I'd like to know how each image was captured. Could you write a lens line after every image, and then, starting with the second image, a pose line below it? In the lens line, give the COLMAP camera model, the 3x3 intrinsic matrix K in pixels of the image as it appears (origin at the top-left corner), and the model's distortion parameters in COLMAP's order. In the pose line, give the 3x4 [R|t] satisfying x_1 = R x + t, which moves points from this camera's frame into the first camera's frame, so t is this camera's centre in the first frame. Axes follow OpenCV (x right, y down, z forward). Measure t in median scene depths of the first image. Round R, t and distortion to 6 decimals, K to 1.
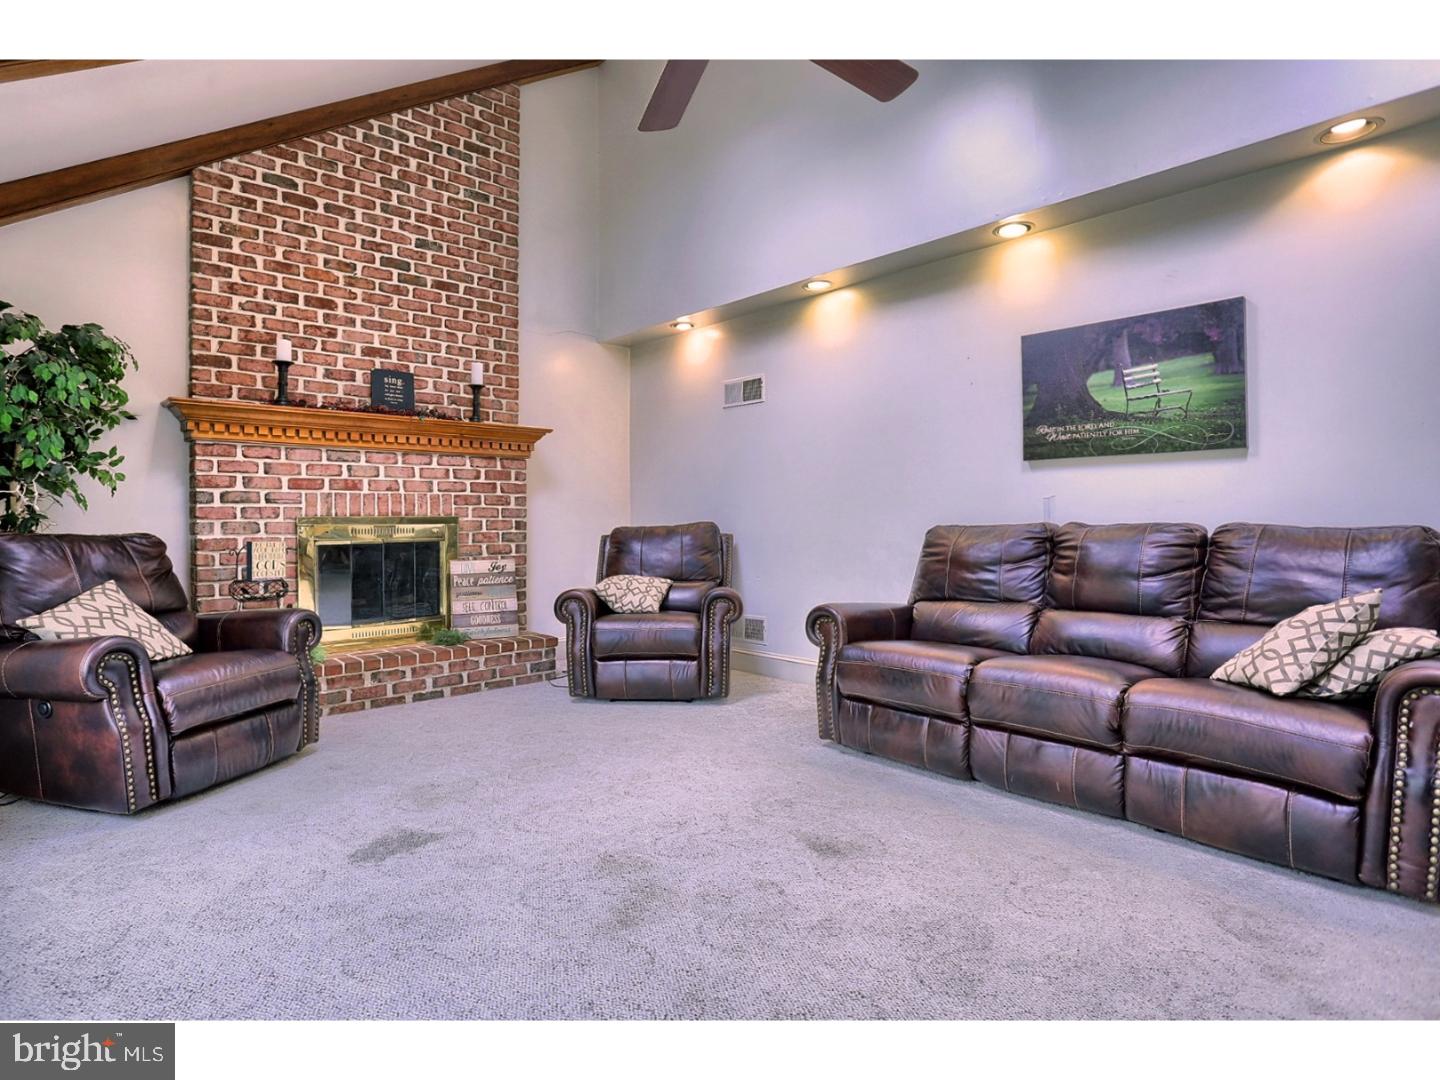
lens RADIAL K [[732.5, 0, 721.7], [0, 732.5, 534.9], [0, 0, 1]] dist [-0.035548, 0.008028]
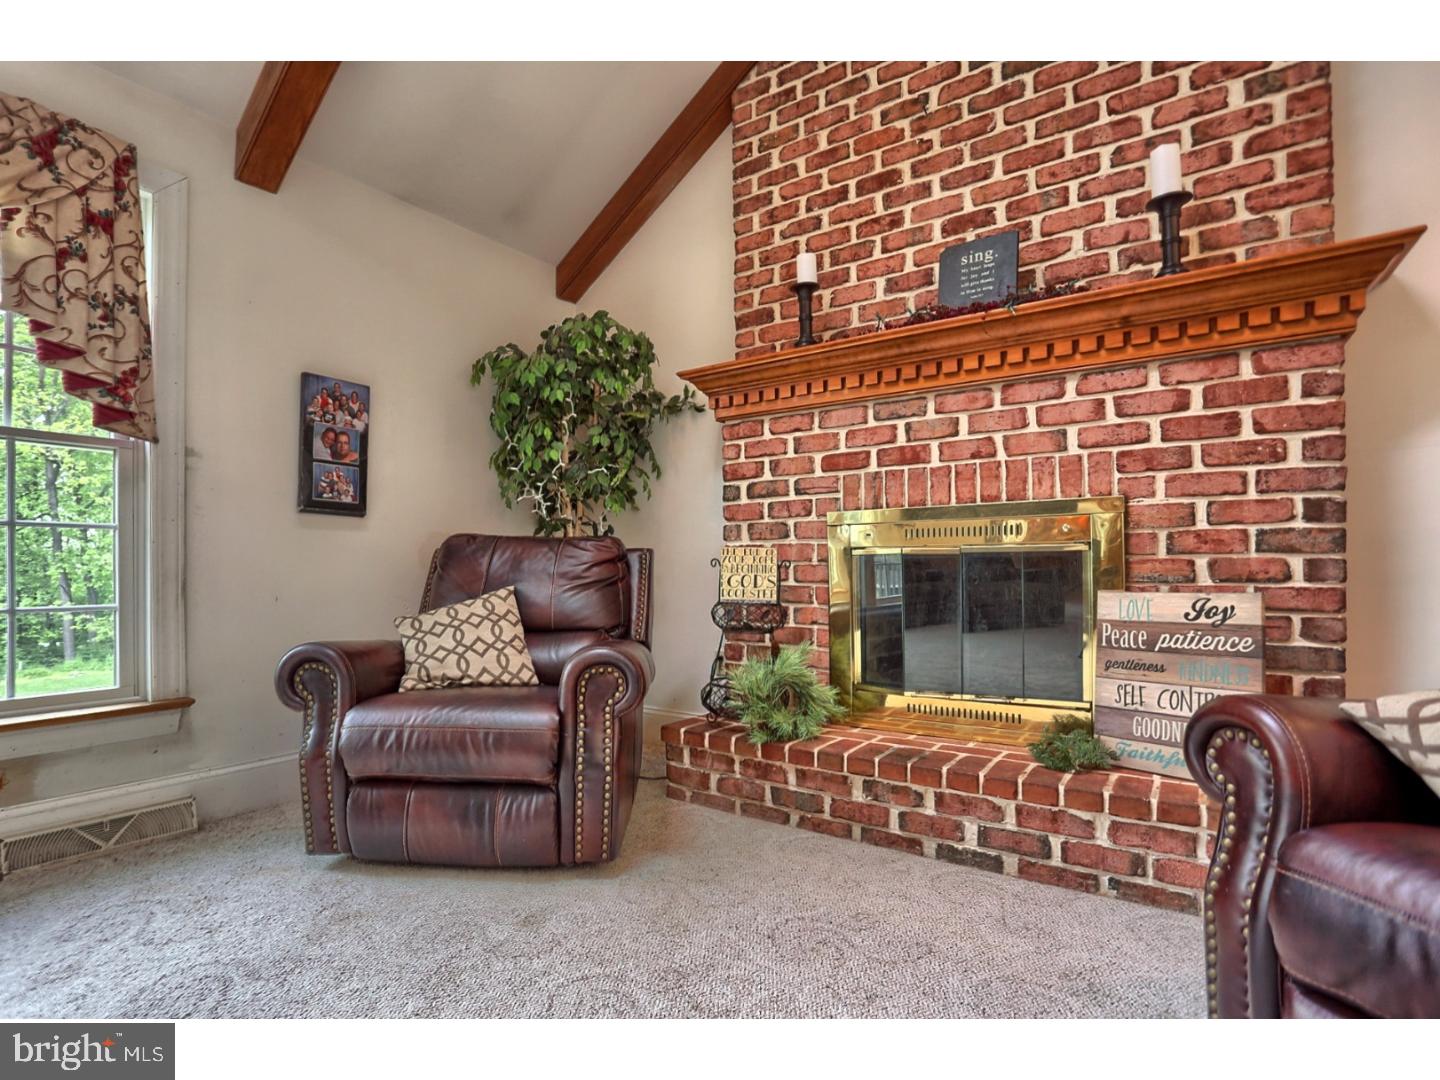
lens RADIAL K [[732.5, 0, 715.6], [0, 732.5, 552.1], [0, 0, 1]] dist [-0.035548, 0.008028]
pose [[0.163623, -0.011029, -0.986461, 0.057626], [-0.007458, 0.999895, -0.012416, 0.019805], [0.986495, 0.009389, 0.163524, 0.736833]]
